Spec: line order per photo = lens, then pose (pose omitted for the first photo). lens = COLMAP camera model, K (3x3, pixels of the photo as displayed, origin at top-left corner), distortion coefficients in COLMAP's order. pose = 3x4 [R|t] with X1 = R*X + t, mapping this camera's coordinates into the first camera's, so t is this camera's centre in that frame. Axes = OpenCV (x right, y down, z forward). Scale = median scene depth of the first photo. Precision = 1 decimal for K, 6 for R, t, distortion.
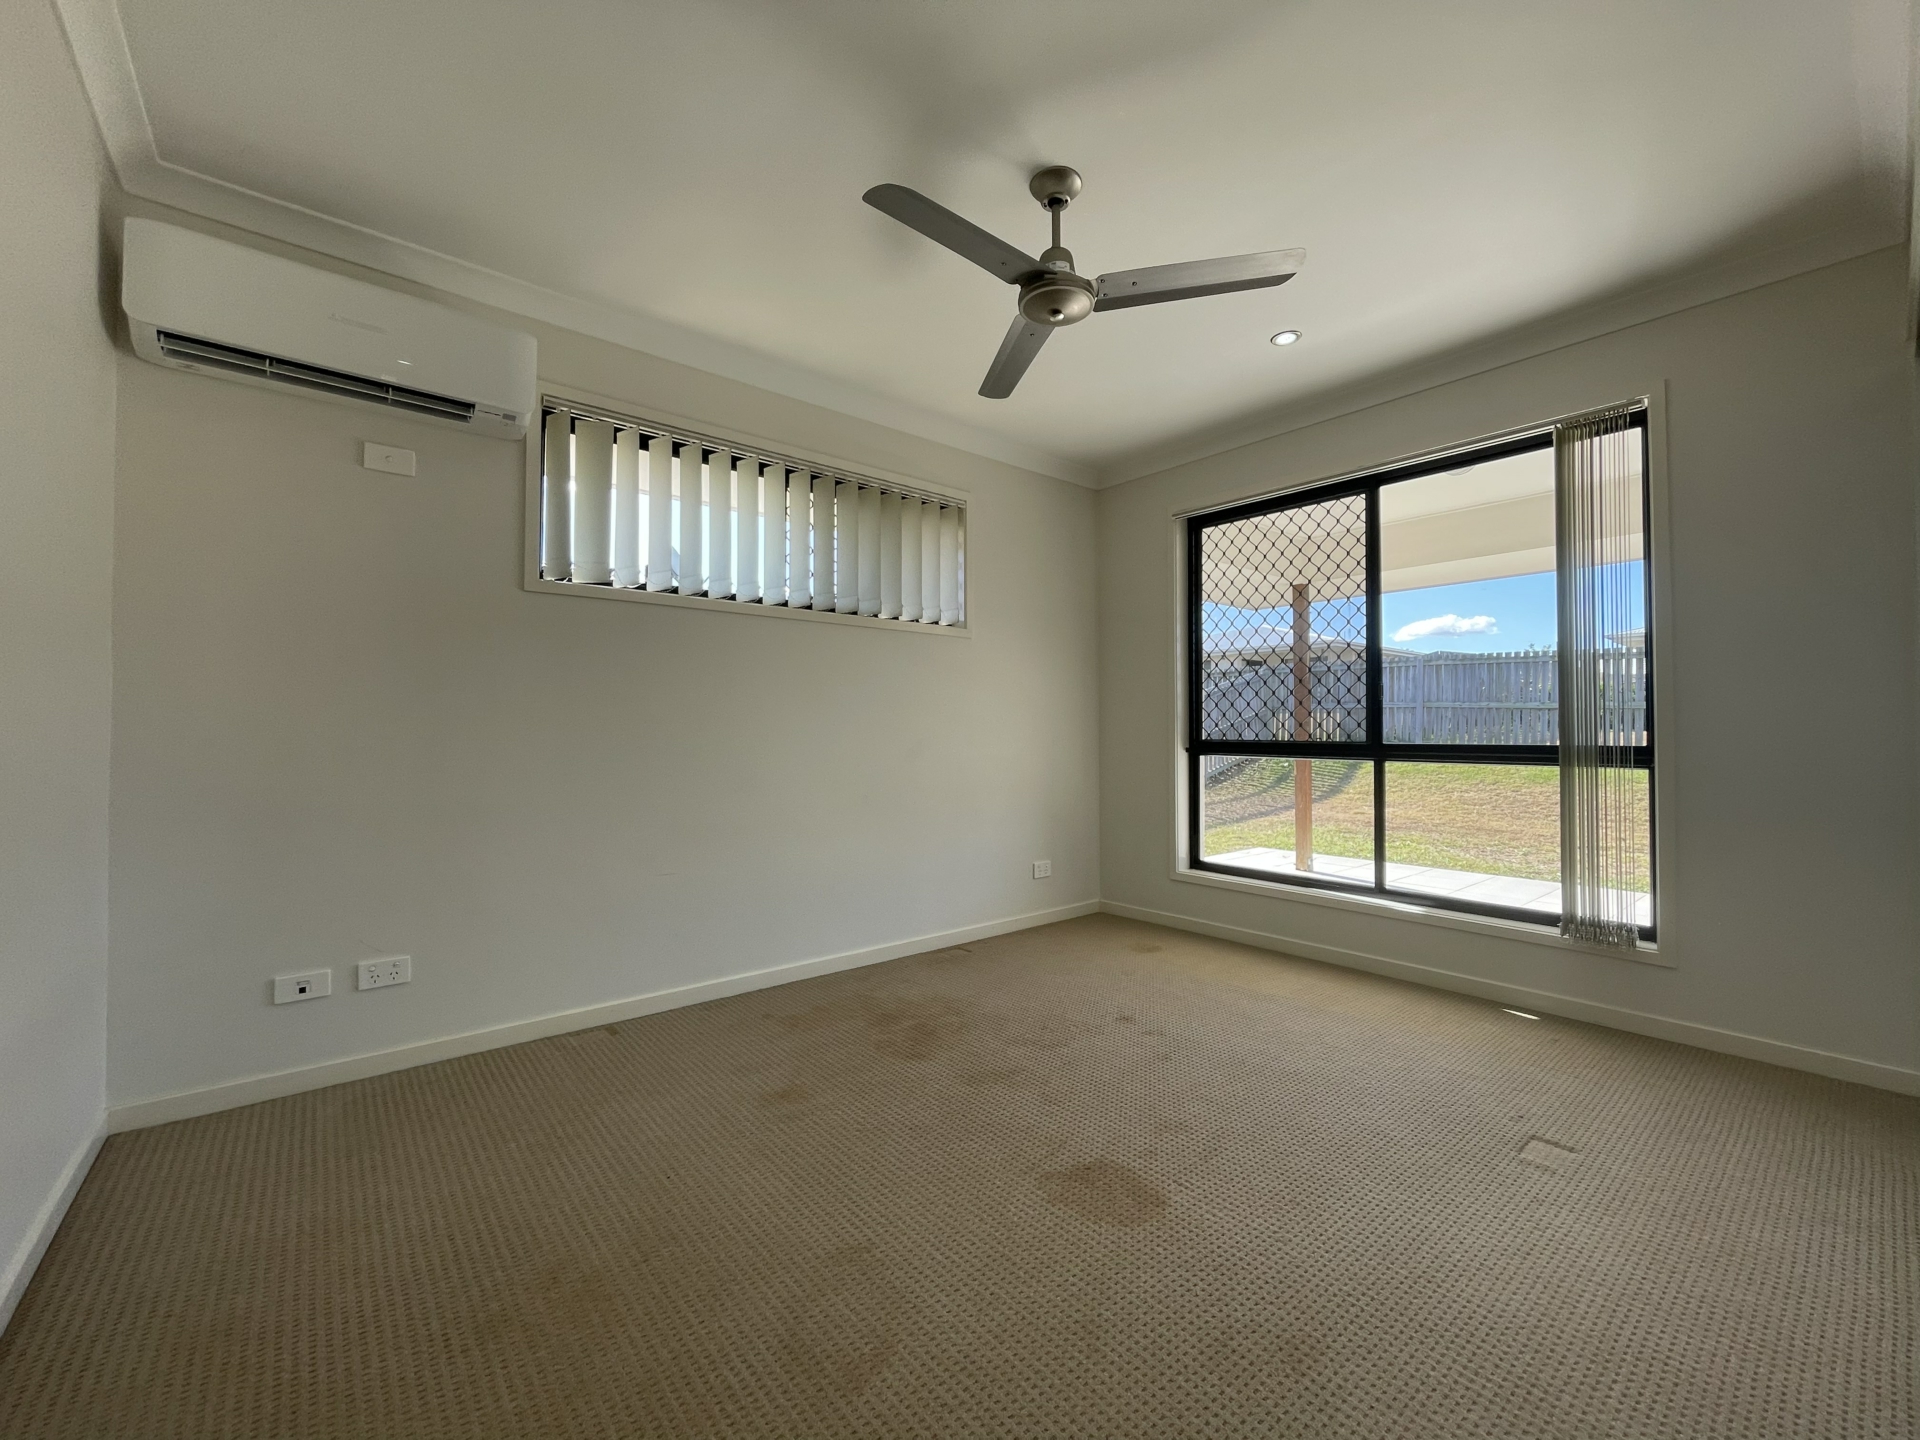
lens RADIAL K [[773.7, 0, 960.6], [0, 773.7, 715.4], [0, 0, 1]] dist [-0.002769, -0.000562]
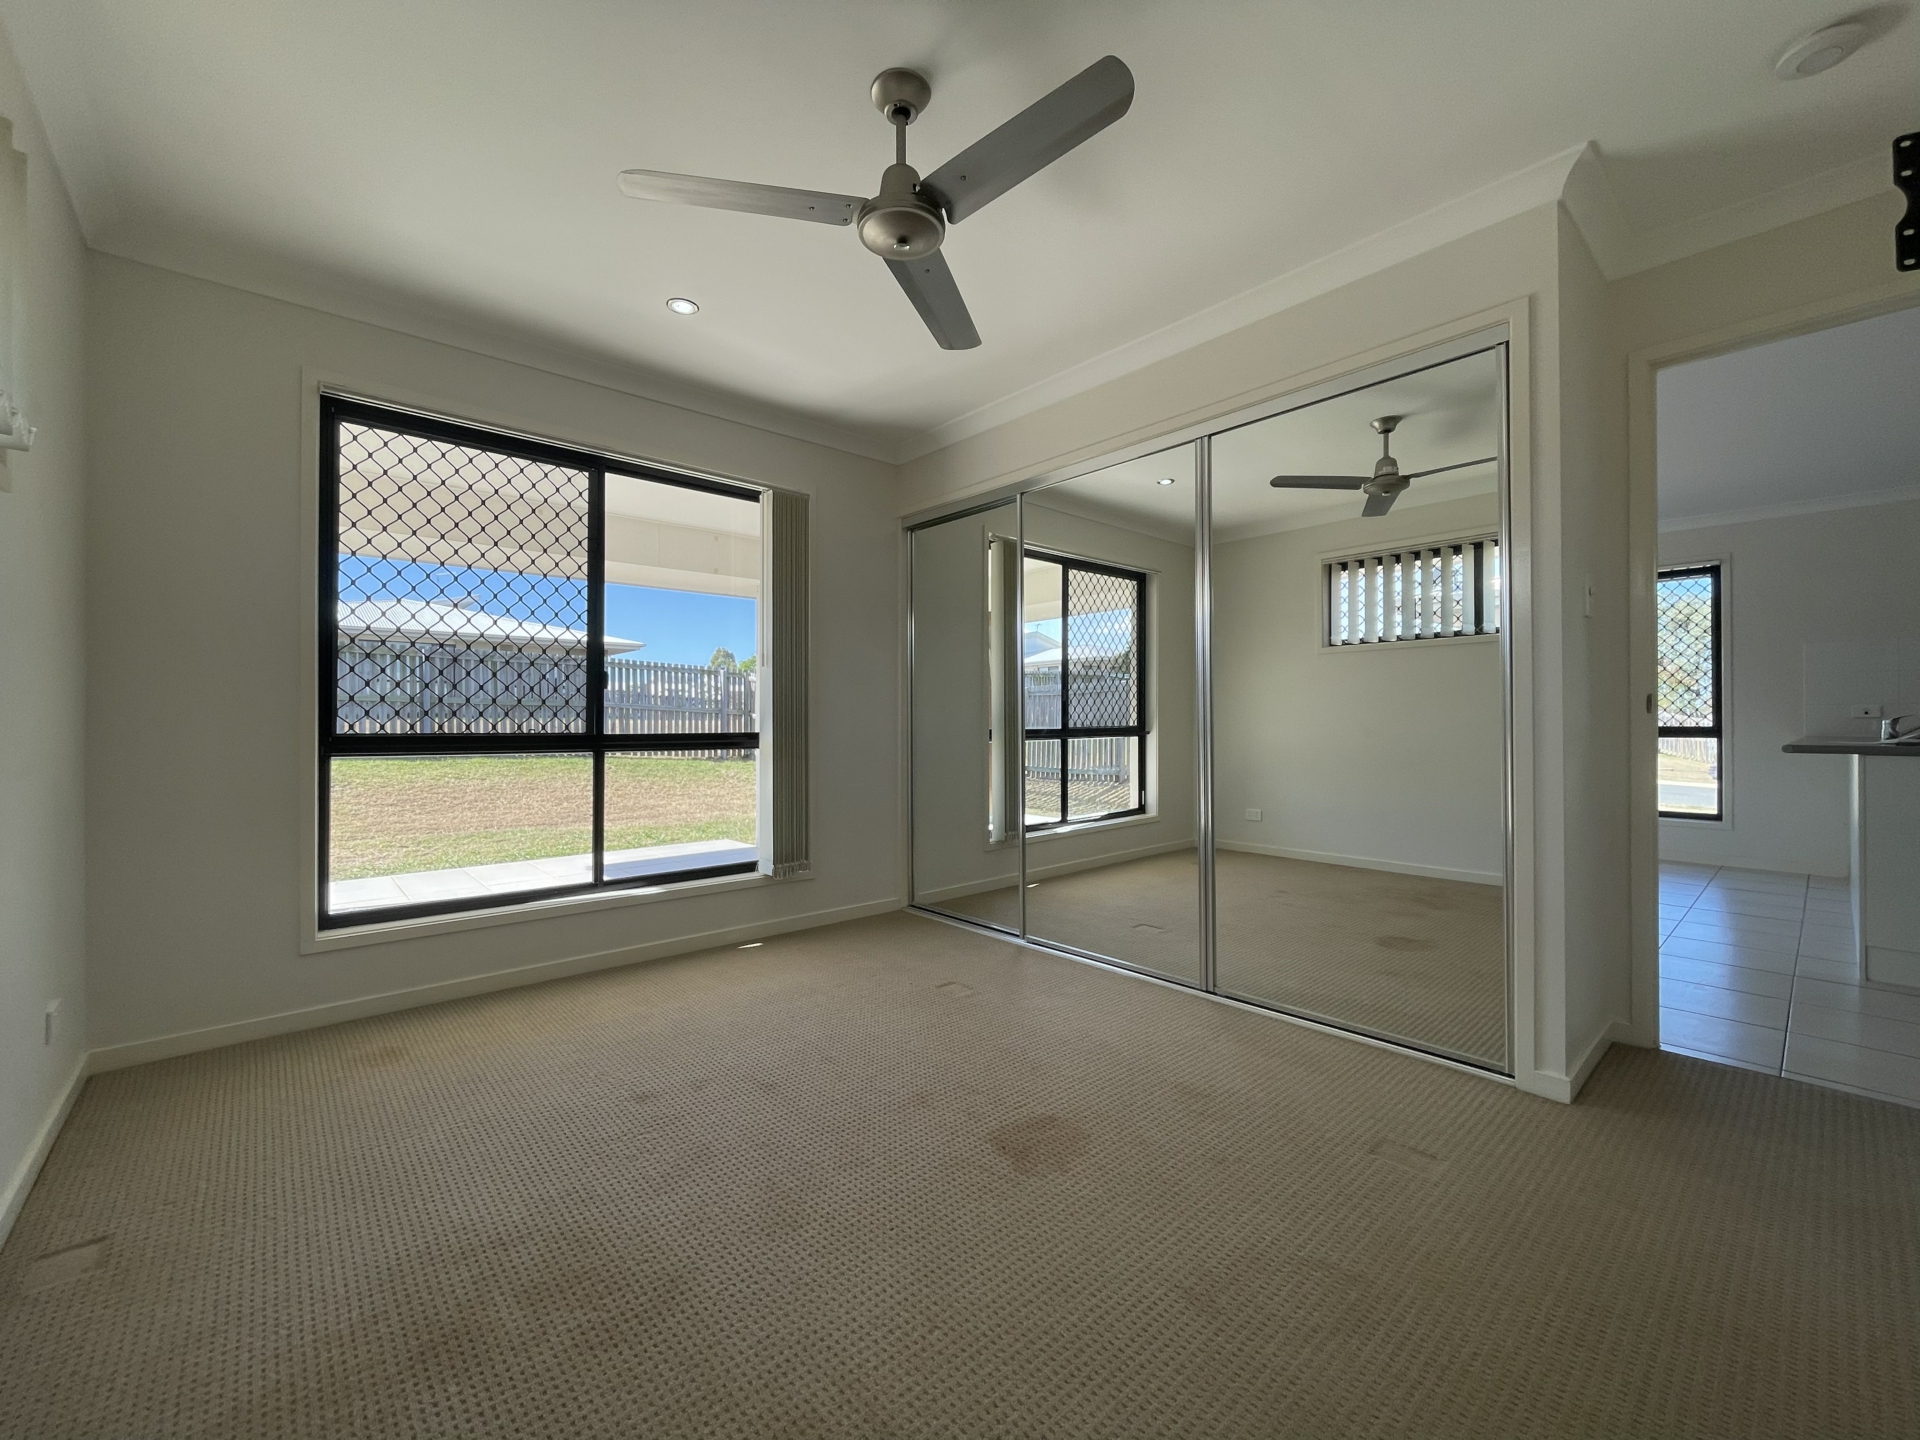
lens RADIAL K [[773.7, 0, 960.6], [0, 773.7, 715.4], [0, 0, 1]] dist [-0.002769, -0.000562]
pose [[-0.028844, 0.007468, 0.999556, -0.448204], [-0.018613, 0.999795, -0.008007, 0.012054], [-0.999411, -0.018836, -0.028699, 0.570995]]
